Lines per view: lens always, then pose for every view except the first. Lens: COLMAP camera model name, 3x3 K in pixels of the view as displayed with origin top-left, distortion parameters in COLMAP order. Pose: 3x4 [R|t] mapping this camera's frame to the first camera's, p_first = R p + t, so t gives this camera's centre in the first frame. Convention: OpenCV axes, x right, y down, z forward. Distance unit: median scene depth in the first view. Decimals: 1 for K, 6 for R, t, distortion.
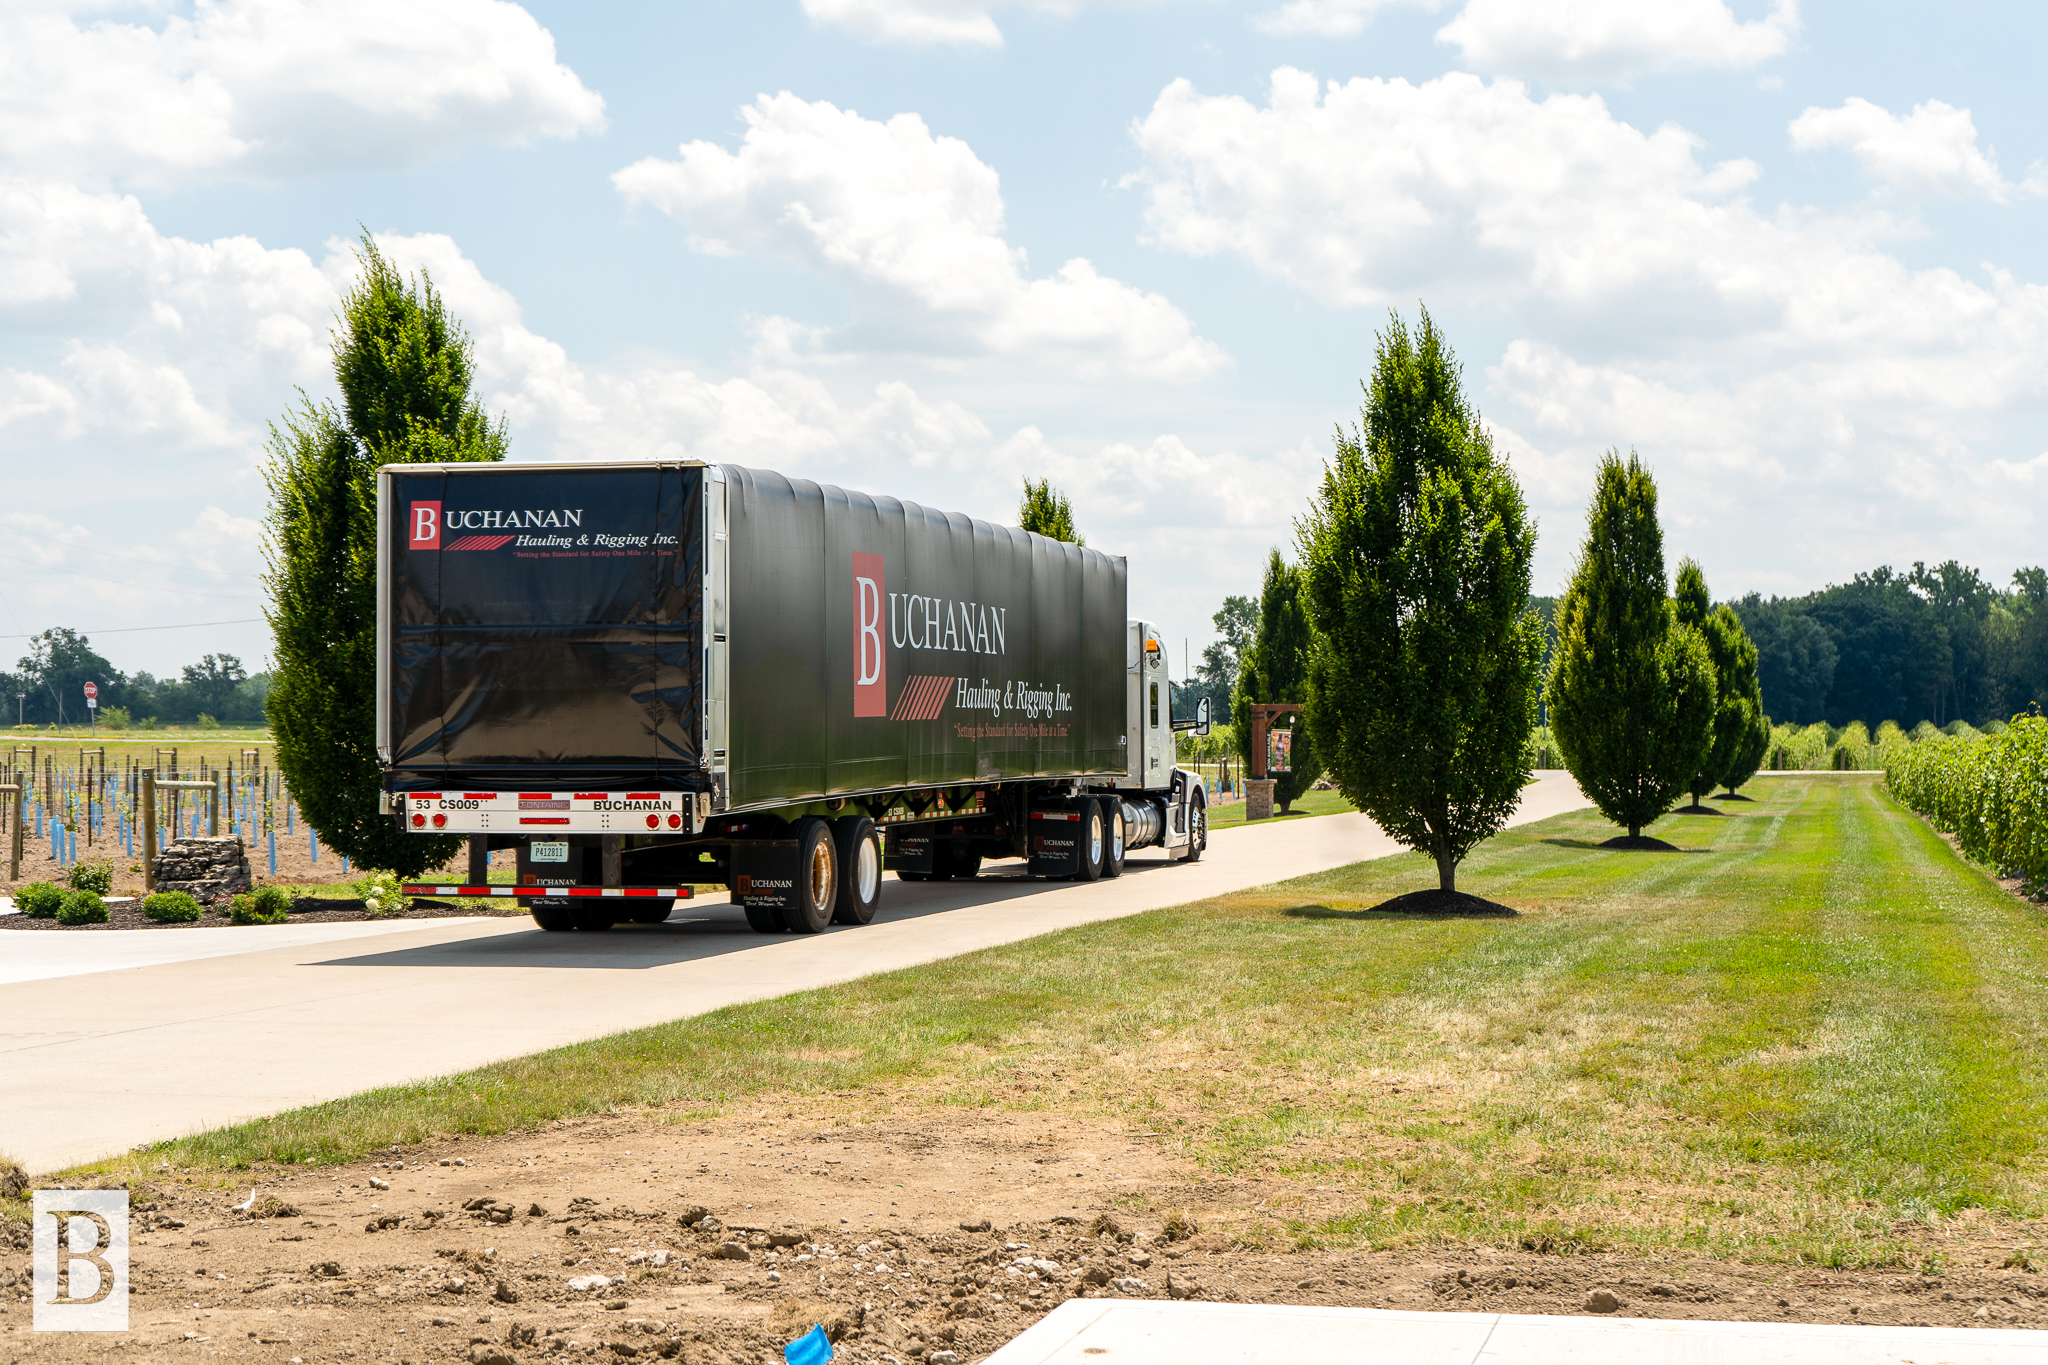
lens RADIAL K [[3068.6, 0, 1027.2], [0, 3068.6, 682.3], [0, 0, 1]] dist [0.056319, 0.000000]
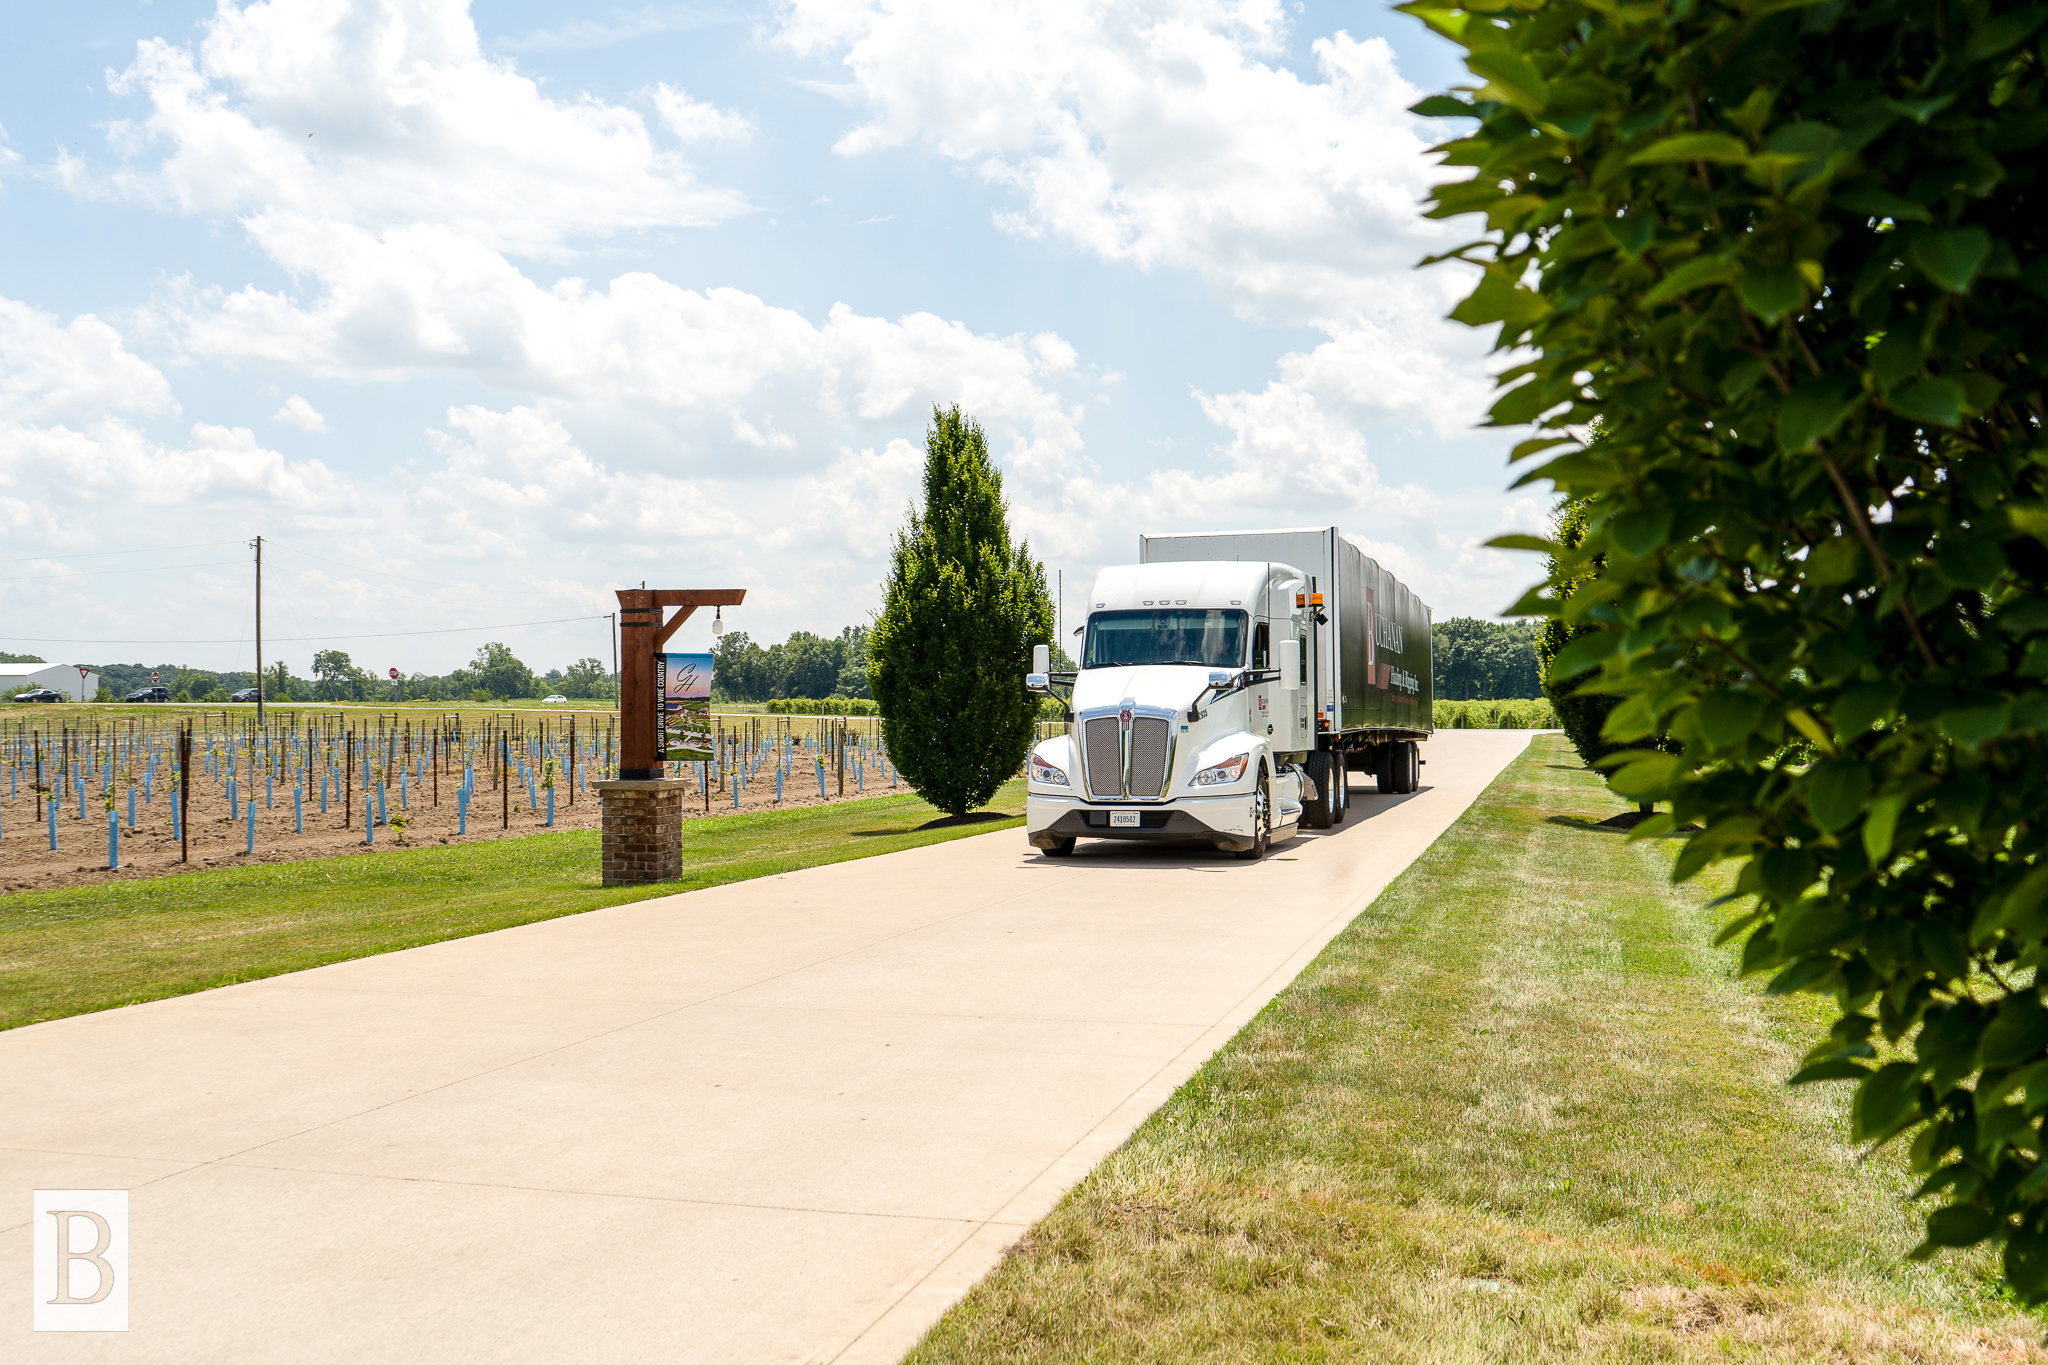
lens RADIAL K [[1860.1, 0, 1014.2], [0, 1860.1, 675.7], [0, 0, 1]] dist [-0.002586, 0.000000]
pose [[0.999483, 0.000436, -0.032164, 0.027310], [-0.000441, 1.000000, -0.000174, 0.008447], [0.032164, 0.000188, 0.999483, 0.320365]]
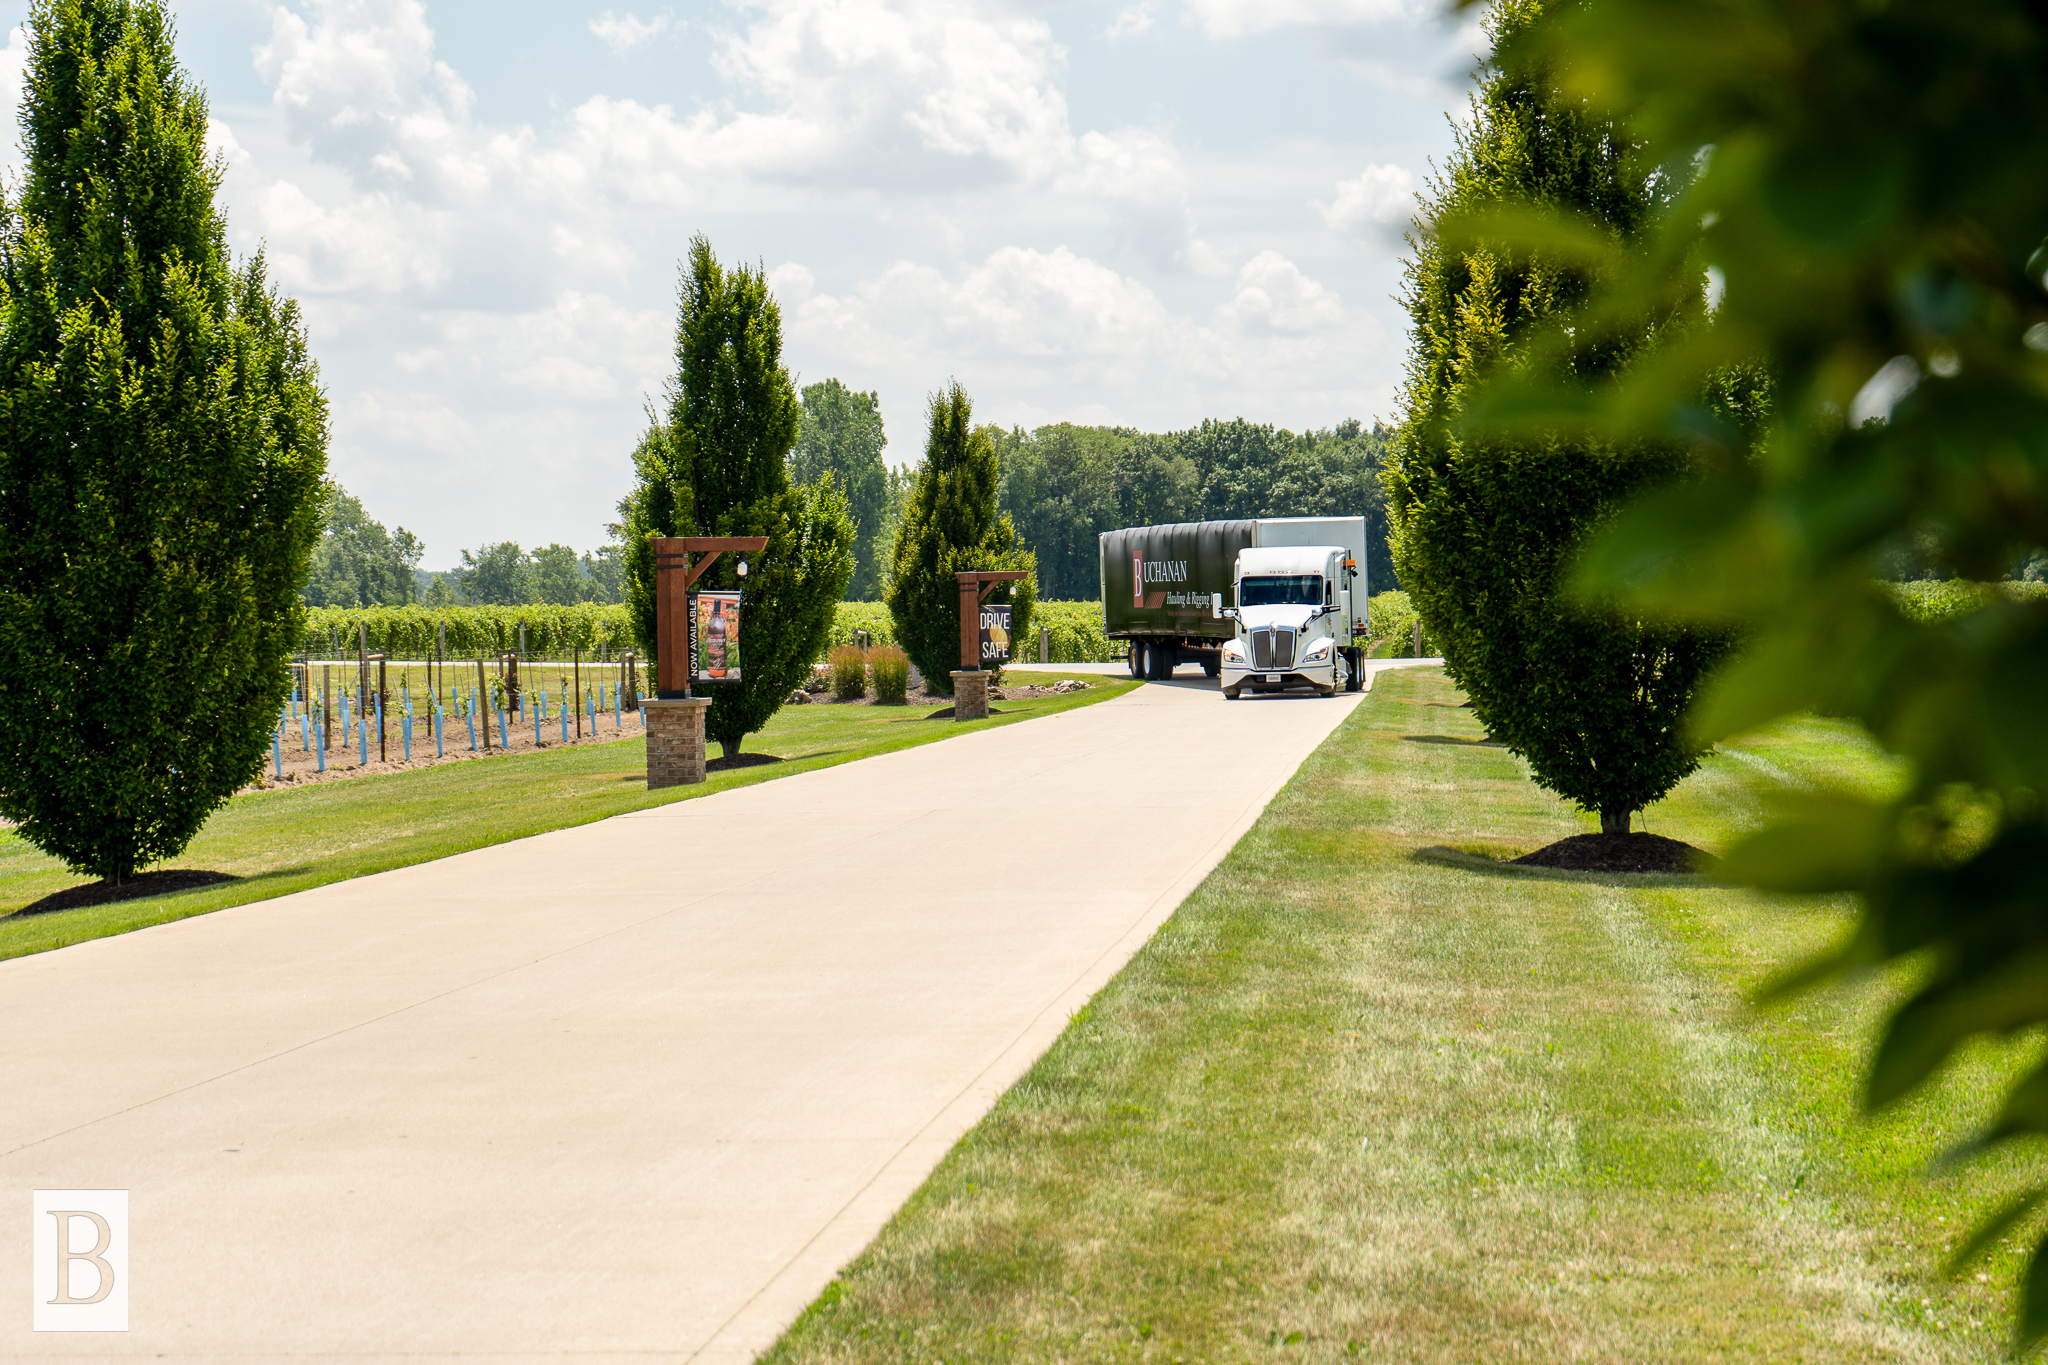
lens RADIAL K [[4065.9, 0, 1031.2], [0, 4065.9, 677.7], [0, 0, 1]] dist [0.106647, 0.000000]
pose [[0.987588, -0.018820, 0.155935, 0.028186], [0.013960, 0.999384, 0.032209, 0.008002], [-0.156445, -0.029632, 0.987242, 0.327055]]
